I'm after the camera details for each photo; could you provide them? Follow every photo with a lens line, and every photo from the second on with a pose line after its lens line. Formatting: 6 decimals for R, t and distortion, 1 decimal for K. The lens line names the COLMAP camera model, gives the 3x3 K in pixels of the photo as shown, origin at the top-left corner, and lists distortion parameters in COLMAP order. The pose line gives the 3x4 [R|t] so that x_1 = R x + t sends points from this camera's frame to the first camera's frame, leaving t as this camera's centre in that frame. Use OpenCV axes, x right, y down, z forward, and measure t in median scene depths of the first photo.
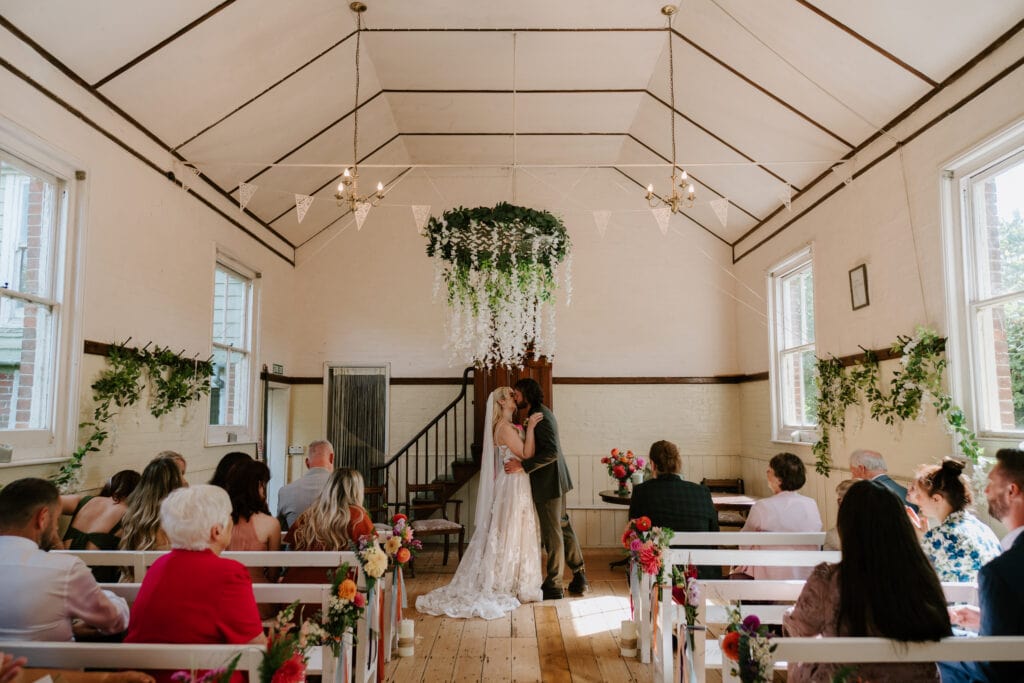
lens RADIAL K [[1538.4, 0, 512.0], [0, 1538.4, 341.5], [0, 0, 1]] dist [-0.016736, 0.031731]
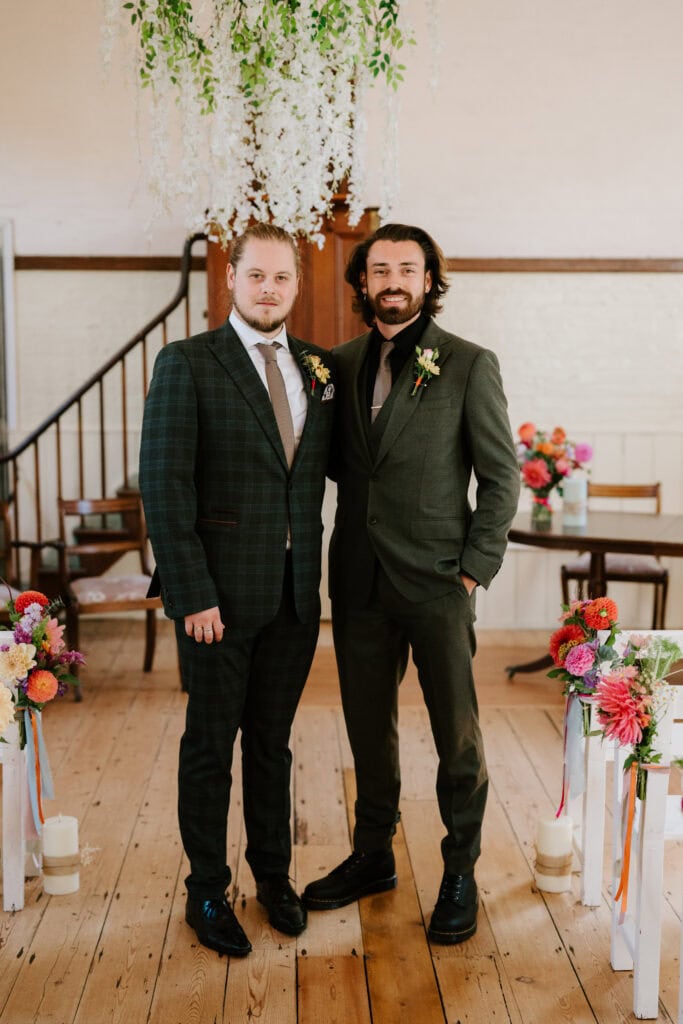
lens RADIAL K [[1538.4, 0, 341.5], [0, 1538.4, 512.0], [0, 0, 1]] dist [-0.016736, 0.031731]
pose [[0.998573, -0.003462, 0.053292, -0.010386], [-0.010072, 0.967778, 0.251605, -0.016941], [-0.052446, -0.251782, 0.966362, 0.572822]]
